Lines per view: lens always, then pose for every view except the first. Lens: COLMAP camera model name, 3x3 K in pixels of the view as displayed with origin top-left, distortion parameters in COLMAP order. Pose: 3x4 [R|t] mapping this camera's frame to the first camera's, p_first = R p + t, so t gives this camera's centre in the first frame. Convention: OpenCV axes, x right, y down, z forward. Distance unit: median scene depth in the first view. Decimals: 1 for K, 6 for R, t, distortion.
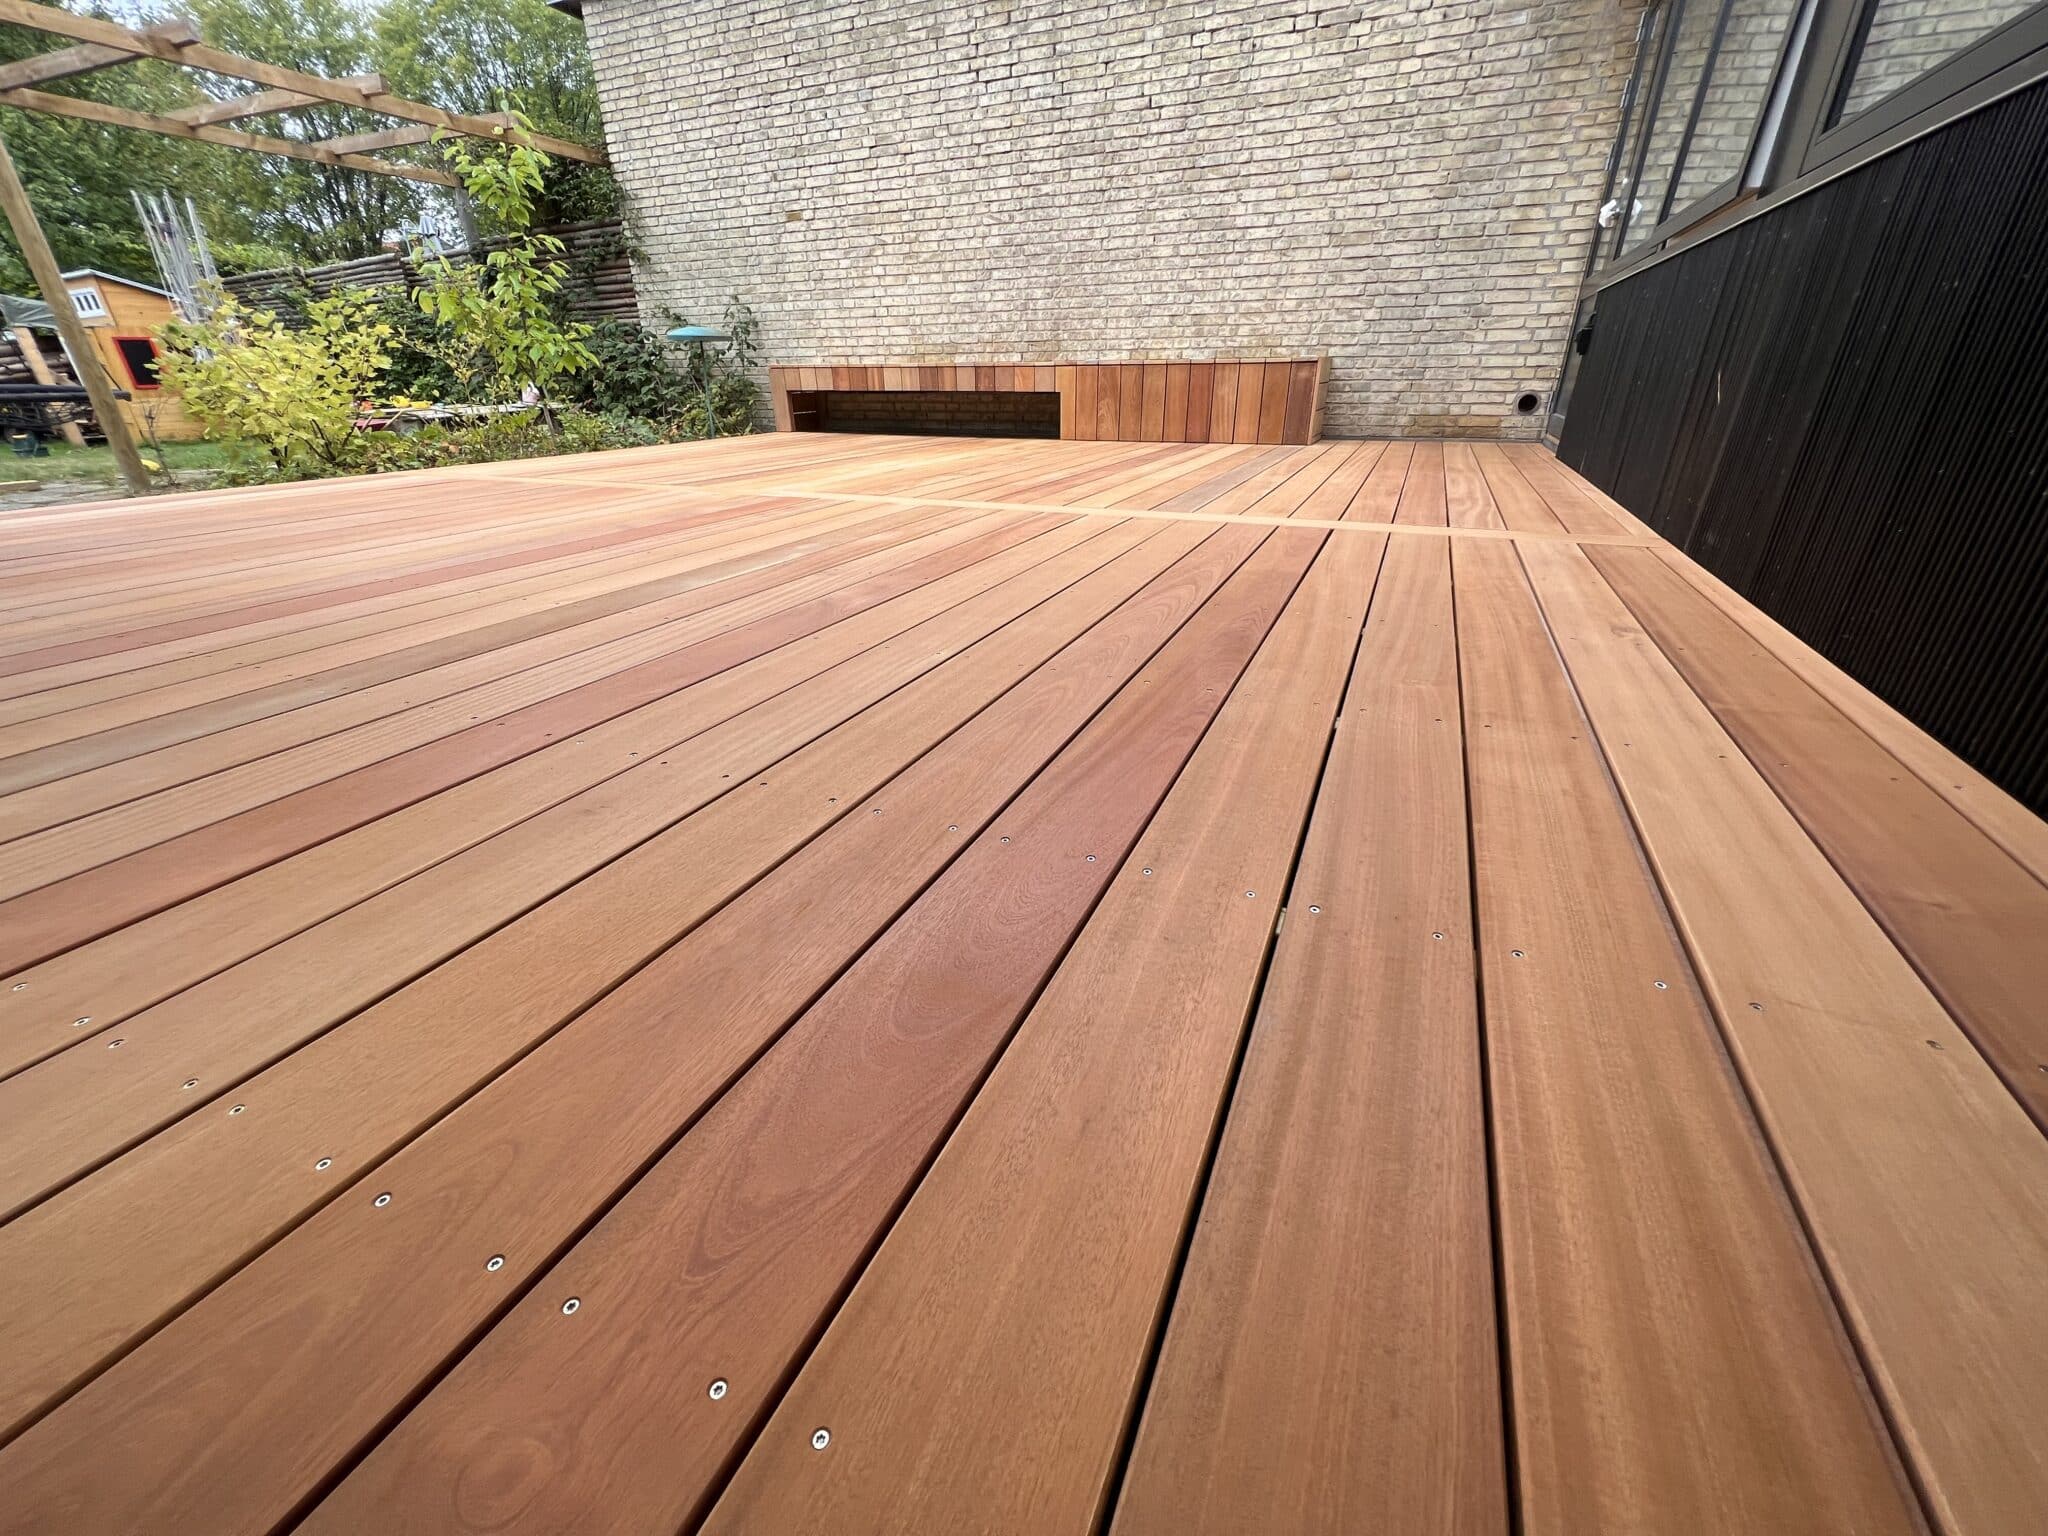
lens RADIAL K [[818.3, 0, 1024.0], [0, 818.3, 768.0], [0, 0, 1]] dist [-0.004128, -0.000179]
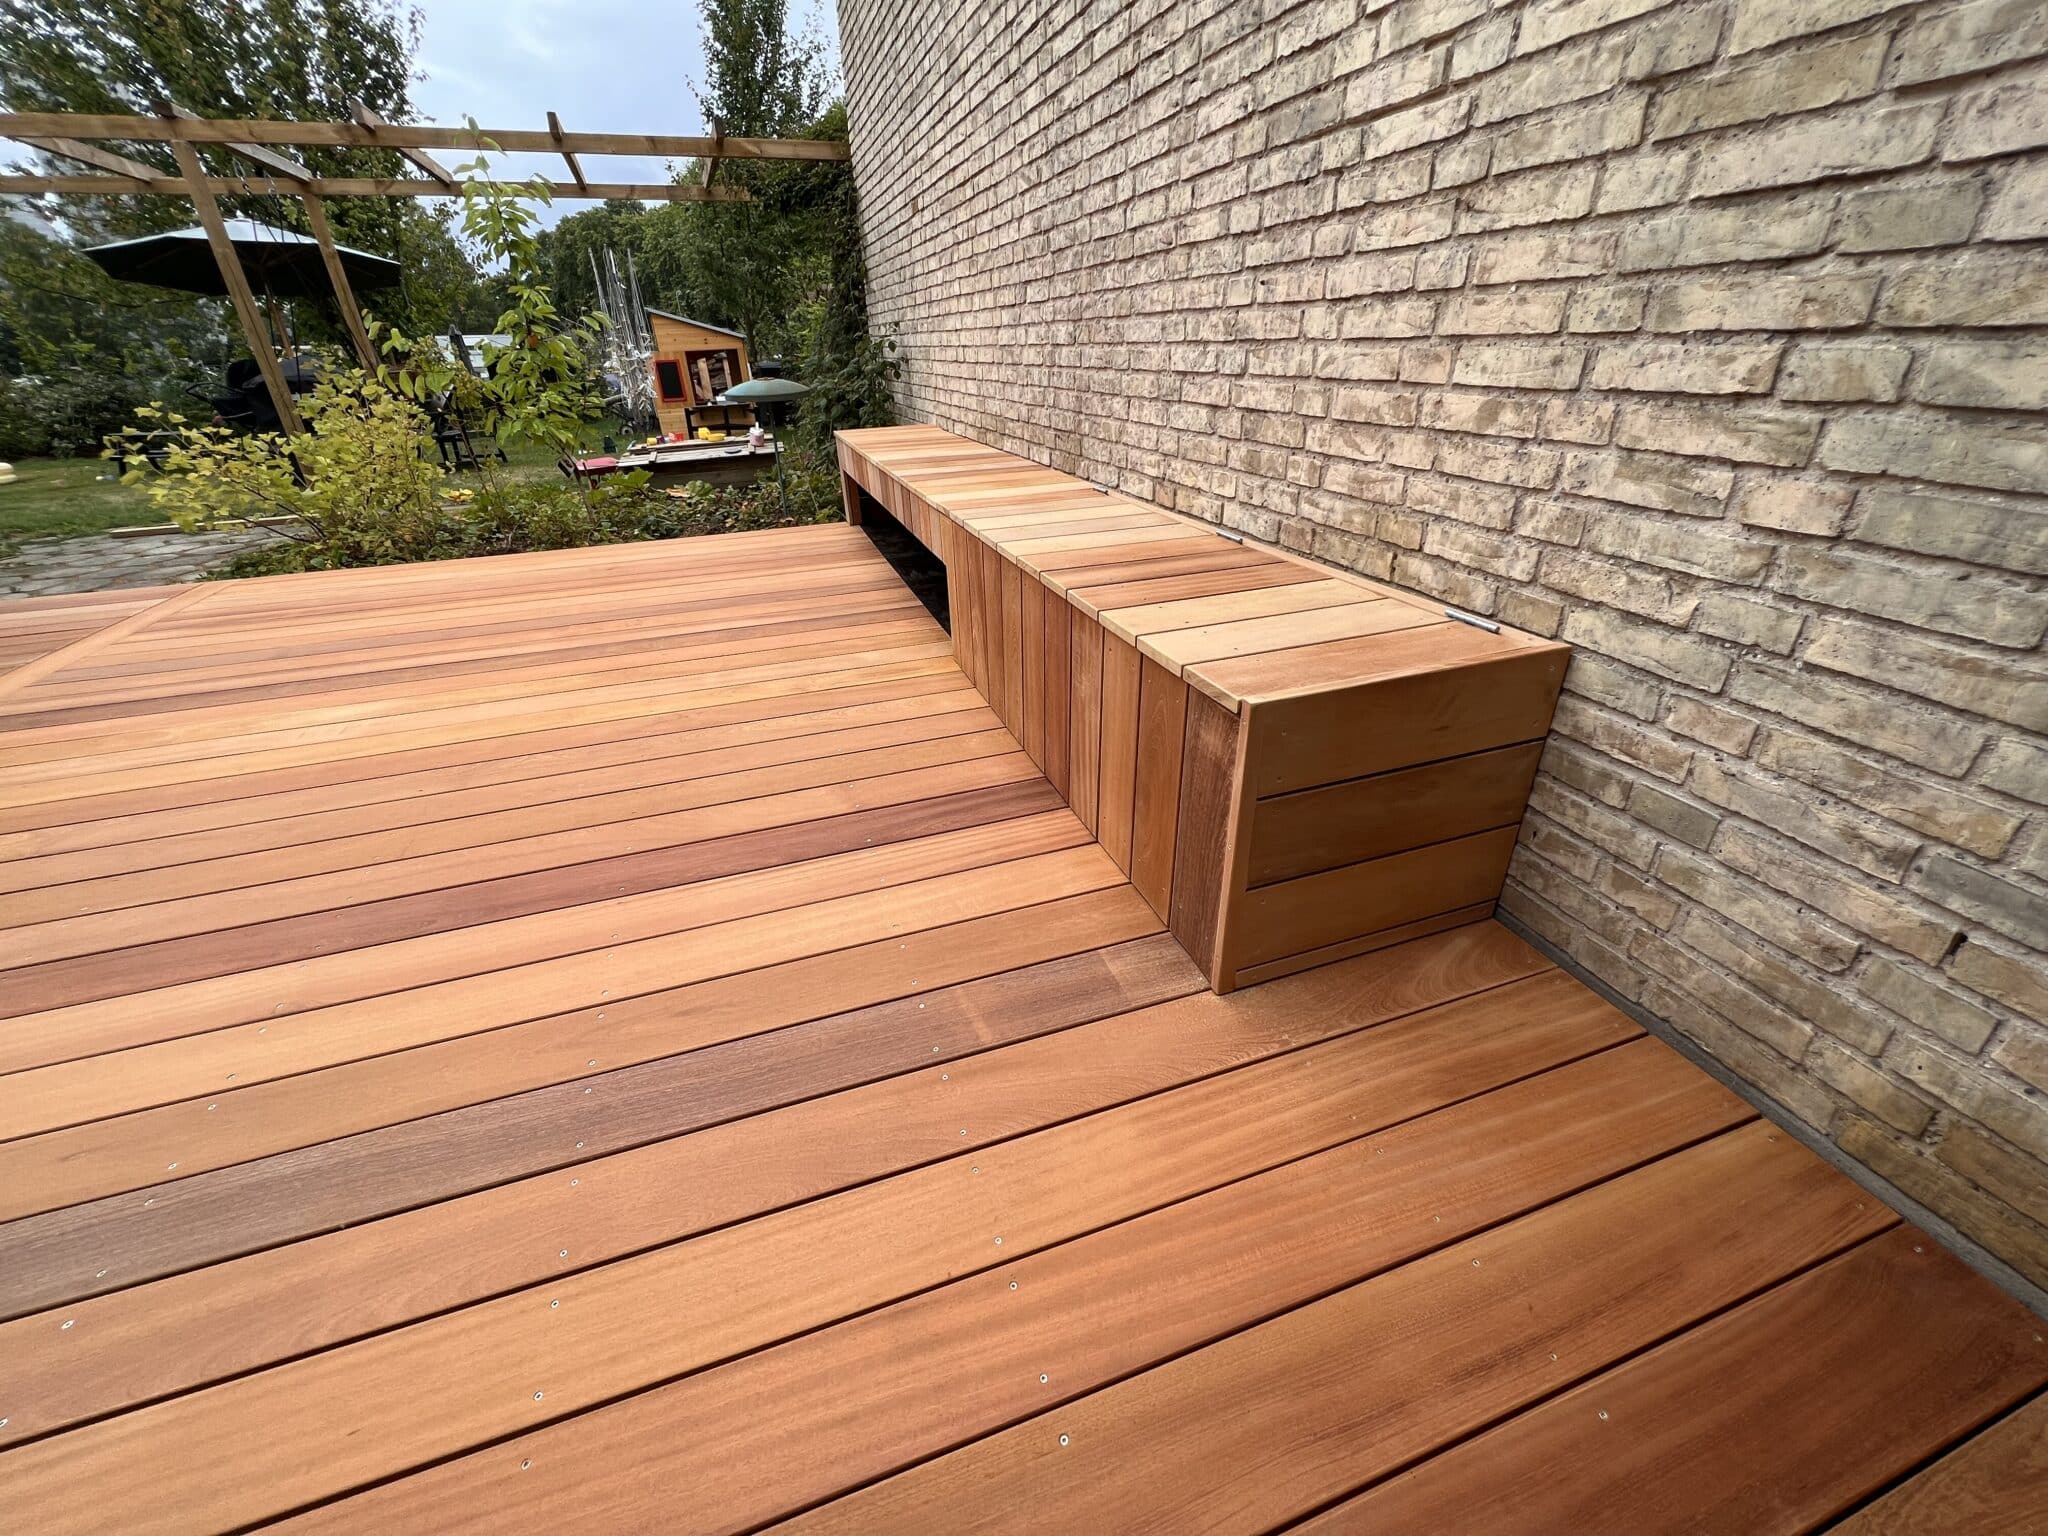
lens RADIAL K [[818.3, 0, 1024.0], [0, 818.3, 768.0], [0, 0, 1]] dist [-0.004128, -0.000179]
pose [[0.684149, 0.327521, -0.651667, 0.432384], [-0.291241, 0.941853, 0.167608, -0.465892], [0.668669, 0.075123, 0.739755, 0.732310]]
